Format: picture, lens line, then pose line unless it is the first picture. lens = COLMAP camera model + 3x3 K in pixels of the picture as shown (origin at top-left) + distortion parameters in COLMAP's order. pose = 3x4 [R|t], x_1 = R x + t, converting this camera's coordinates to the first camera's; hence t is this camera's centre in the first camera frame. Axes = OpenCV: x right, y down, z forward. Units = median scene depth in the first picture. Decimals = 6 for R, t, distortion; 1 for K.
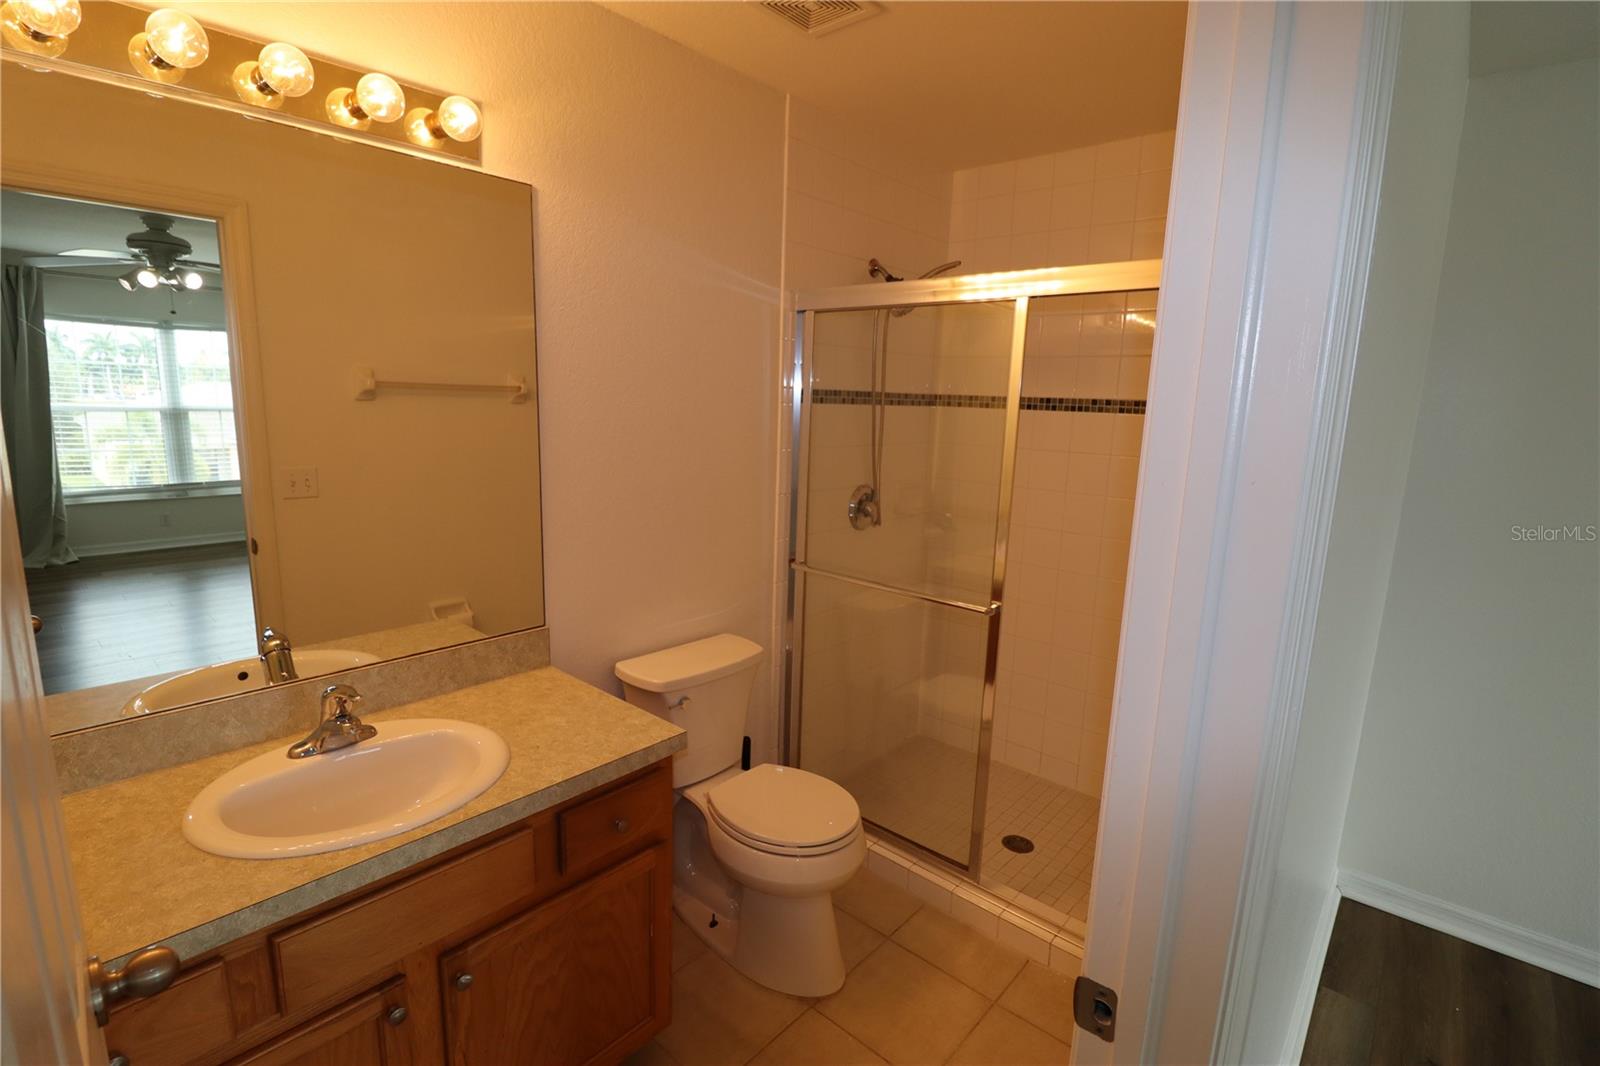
lens RADIAL K [[753.0, 0, 804.9], [0, 753.0, 533.6], [0, 0, 1]] dist [-0.000394, -0.013039]
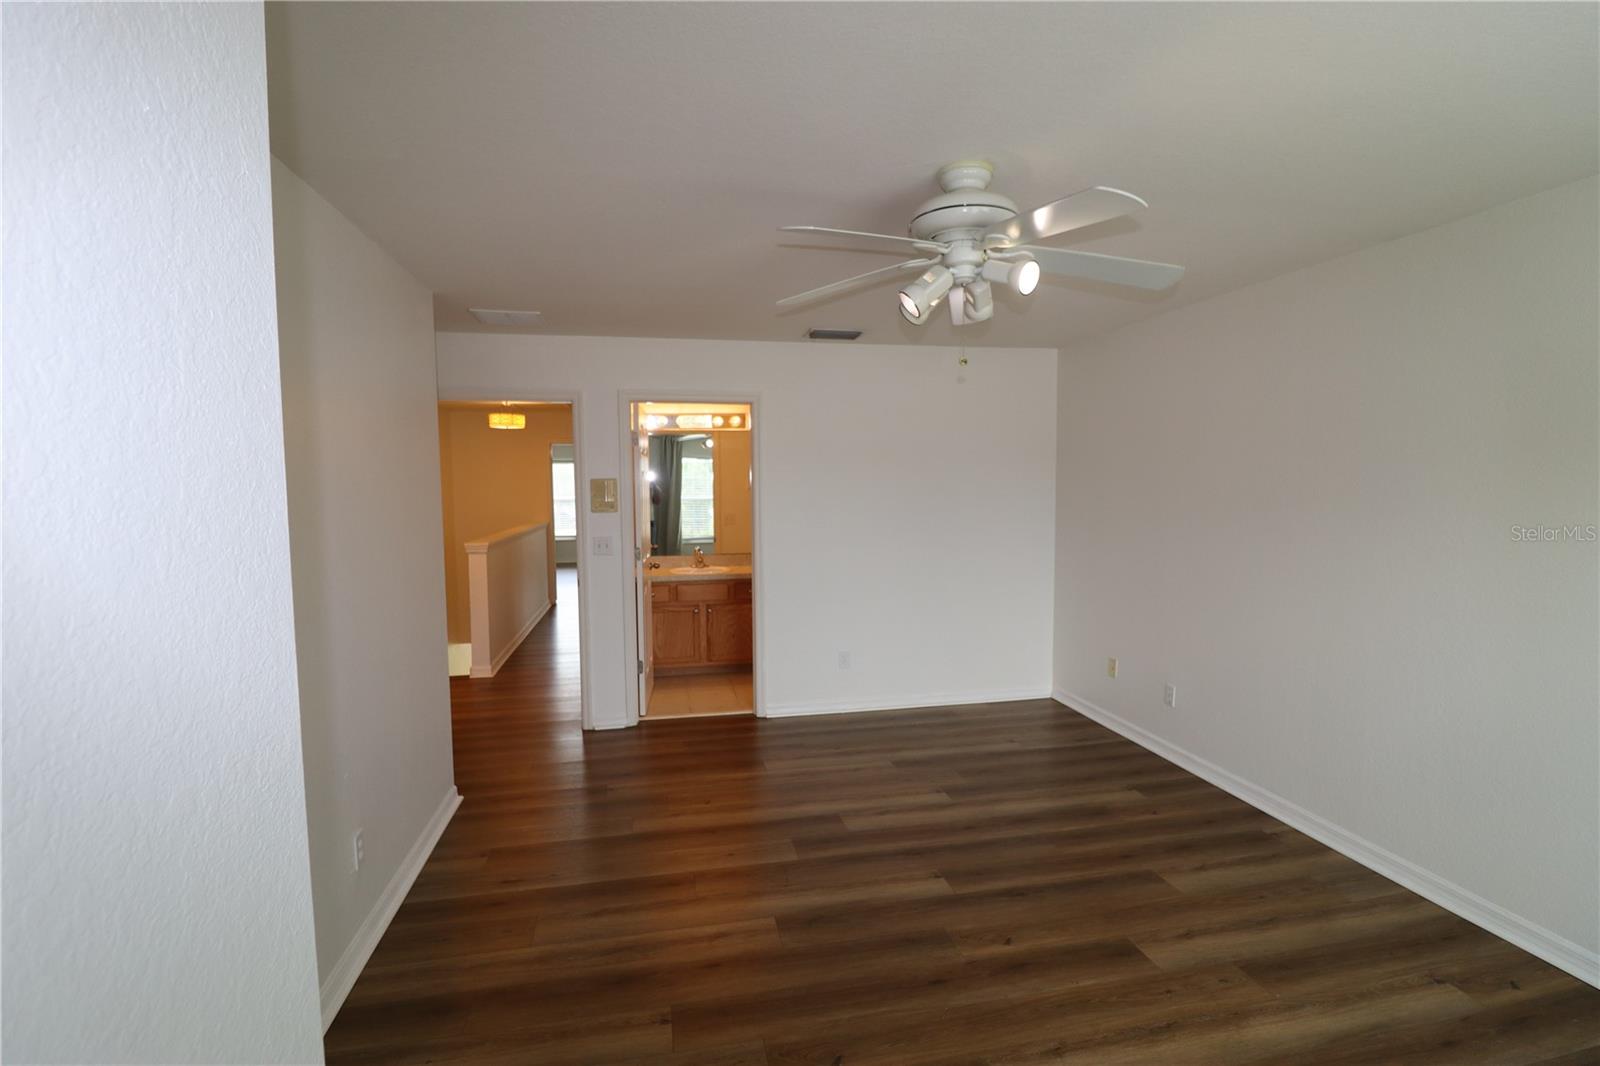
lens RADIAL K [[752.3, 0, 800.0], [0, 752.3, 533.0], [0, 0, 1]] dist [0.000333, -0.013051]
pose [[0.792093, 0.005972, -0.610371, 0.822094], [-0.079247, 0.992495, -0.093130, 0.148181], [0.605234, 0.122138, 0.786622, -0.692432]]
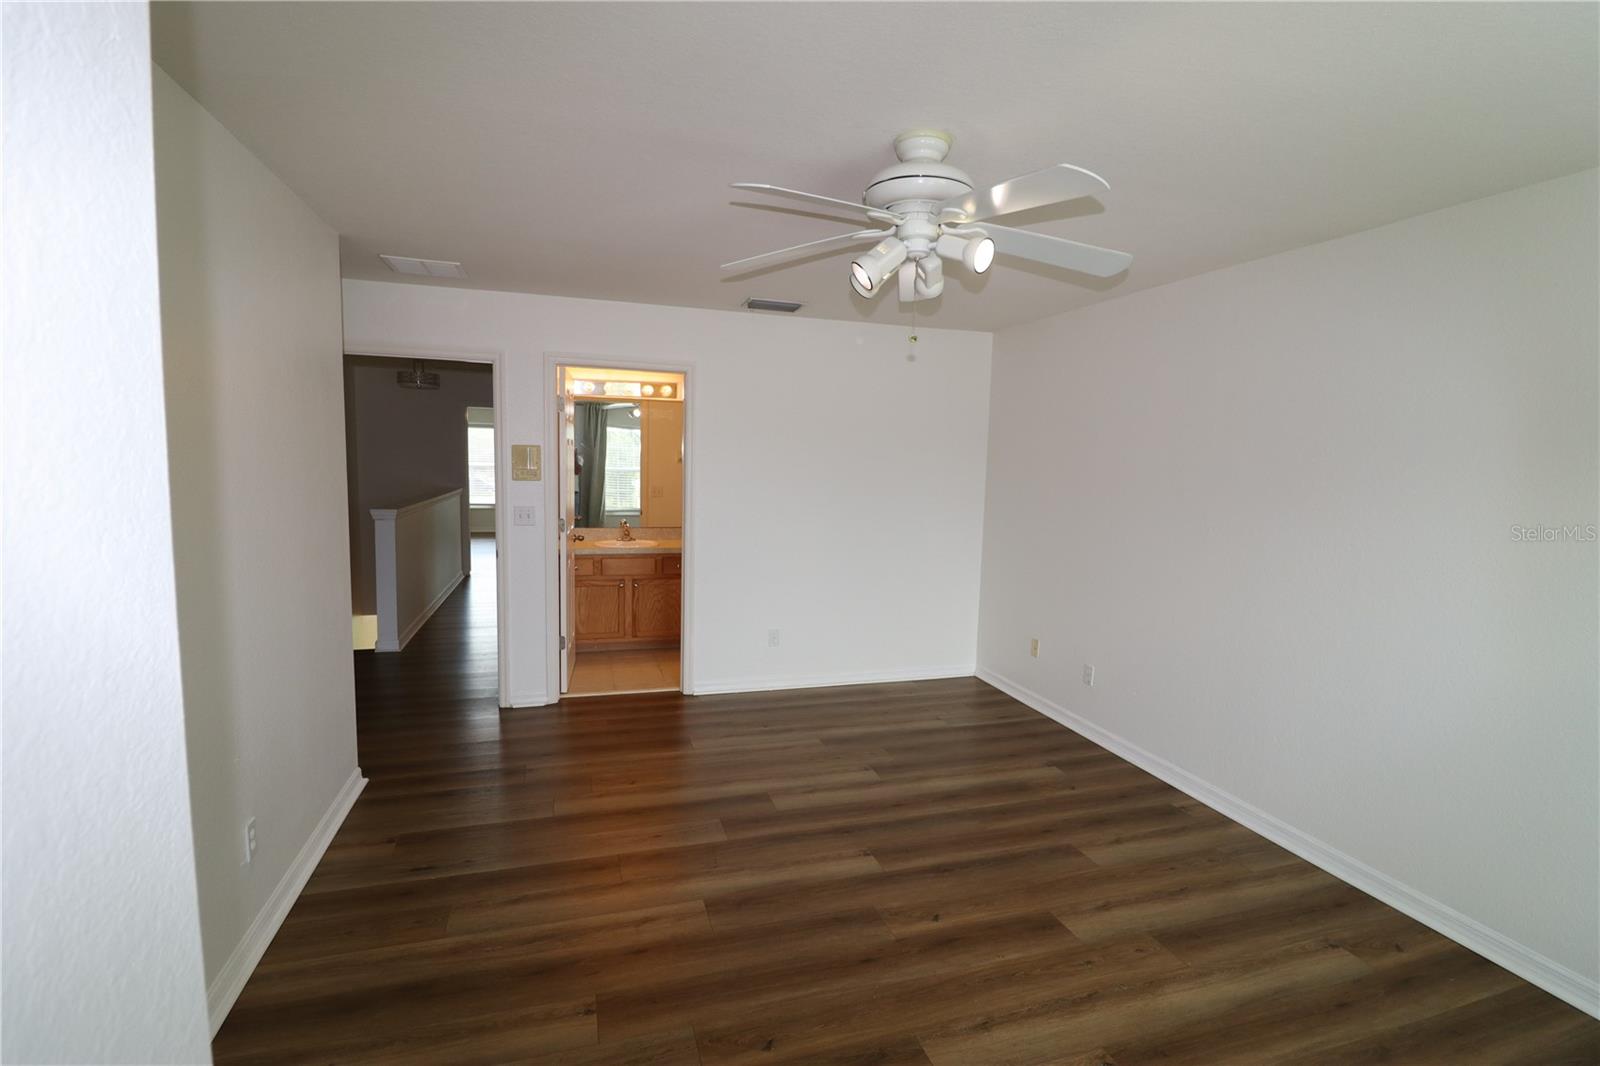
lens RADIAL K [[753.0, 0, 804.9], [0, 753.0, 533.6], [0, 0, 1]] dist [-0.000394, -0.013039]
pose [[0.851913, 0.045838, -0.521674, 0.803278], [-0.096296, 0.992887, -0.070013, 0.147267], [0.514754, 0.109880, 0.850267, -0.686353]]
